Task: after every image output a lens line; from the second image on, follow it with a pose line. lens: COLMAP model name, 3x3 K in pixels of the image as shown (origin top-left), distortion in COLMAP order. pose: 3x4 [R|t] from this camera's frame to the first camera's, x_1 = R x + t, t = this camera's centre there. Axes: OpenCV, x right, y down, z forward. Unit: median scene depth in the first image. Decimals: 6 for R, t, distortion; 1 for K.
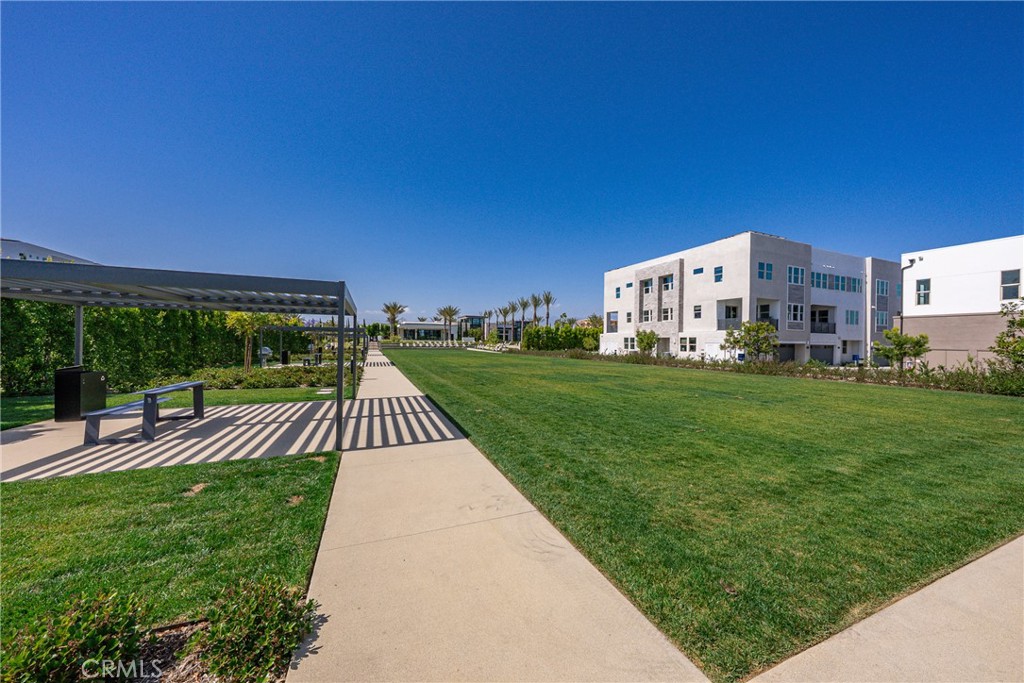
lens RADIAL K [[353.1, 0, 511.2], [0, 353.1, 343.5], [0, 0, 1]] dist [-0.000084, -0.000031]
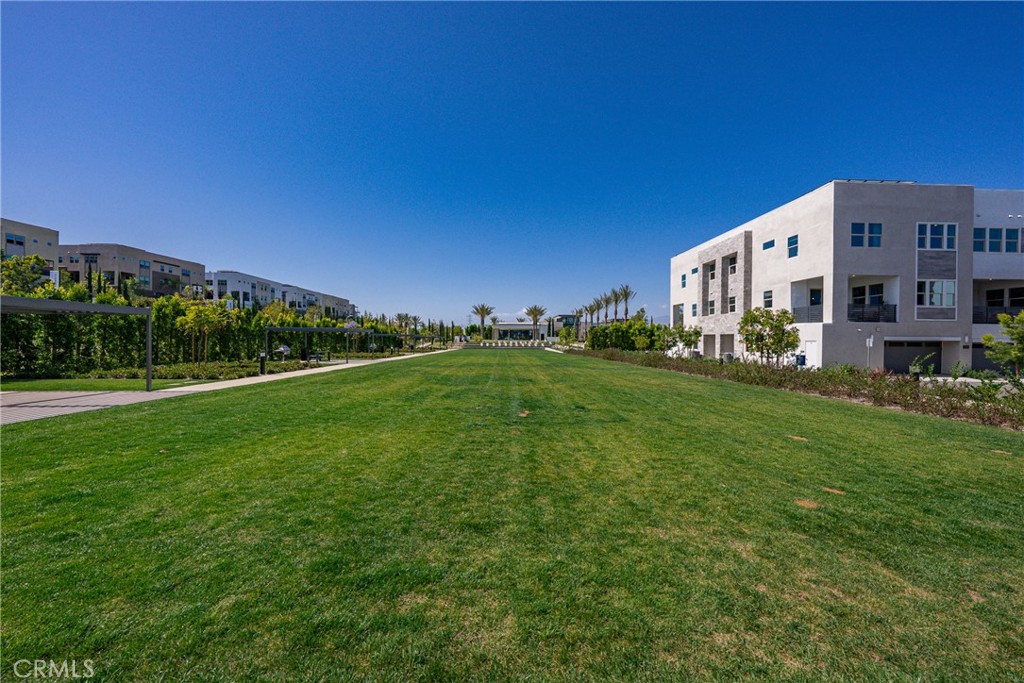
lens RADIAL K [[353.1, 0, 512.1], [0, 353.1, 340.5], [0, 0, 1]] dist [-0.000084, -0.000031]
pose [[0.935329, -0.005162, -0.353742, 0.247286], [0.001986, 0.999954, -0.009339, 0.003636], [0.353774, 0.008032, 0.935297, 0.092725]]
